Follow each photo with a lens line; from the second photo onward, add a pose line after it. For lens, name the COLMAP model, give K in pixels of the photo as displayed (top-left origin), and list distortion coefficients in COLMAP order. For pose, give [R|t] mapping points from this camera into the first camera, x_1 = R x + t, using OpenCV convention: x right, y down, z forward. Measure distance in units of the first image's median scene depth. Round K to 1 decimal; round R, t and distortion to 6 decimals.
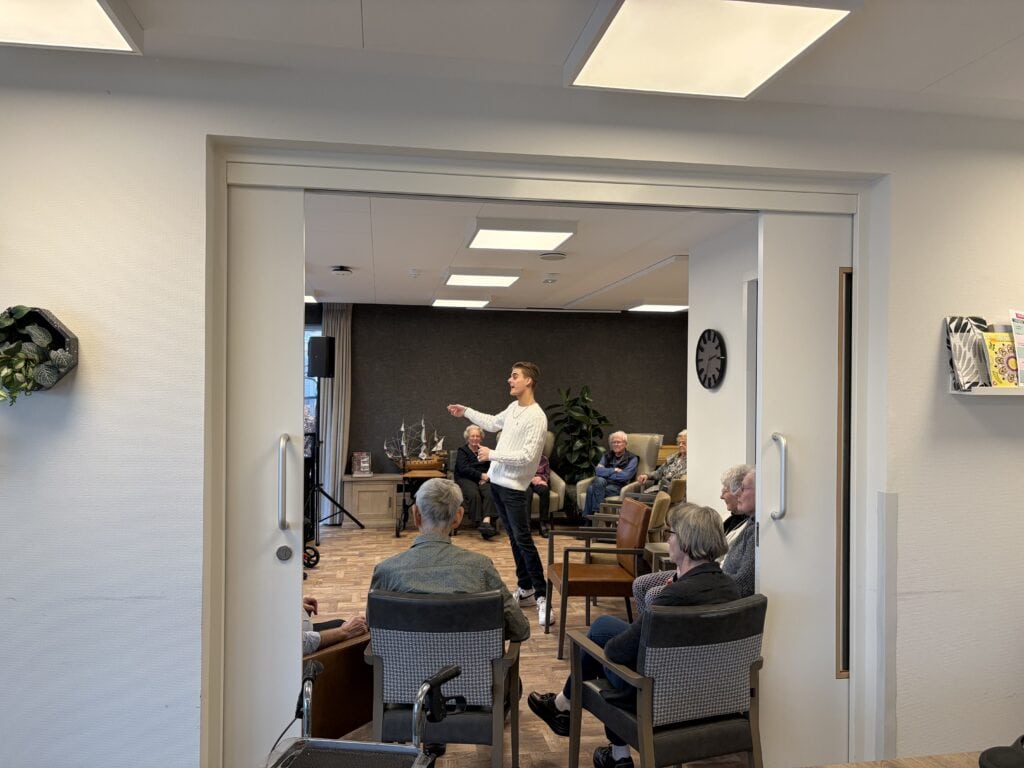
lens RADIAL K [[765.2, 0, 517.8], [0, 765.2, 382.8], [0, 0, 1]] dist [0.066225, -0.000841]
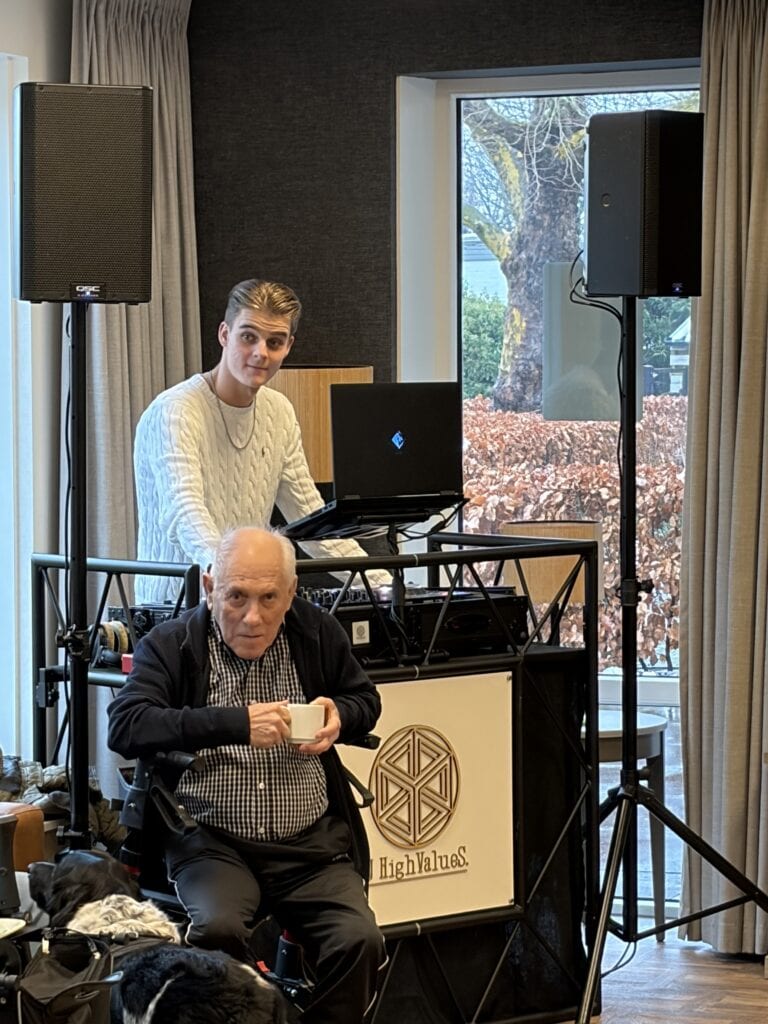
lens RADIAL K [[3361.7, 0, 384.0], [0, 3361.7, 512.0], [0, 0, 1]] dist [0.146888, -0.620510]
pose [[0.859634, 0.016307, -0.510650, 0.169713], [0.012370, 0.998533, 0.052709, 0.003066], [0.510761, -0.051627, 0.858171, 0.115679]]
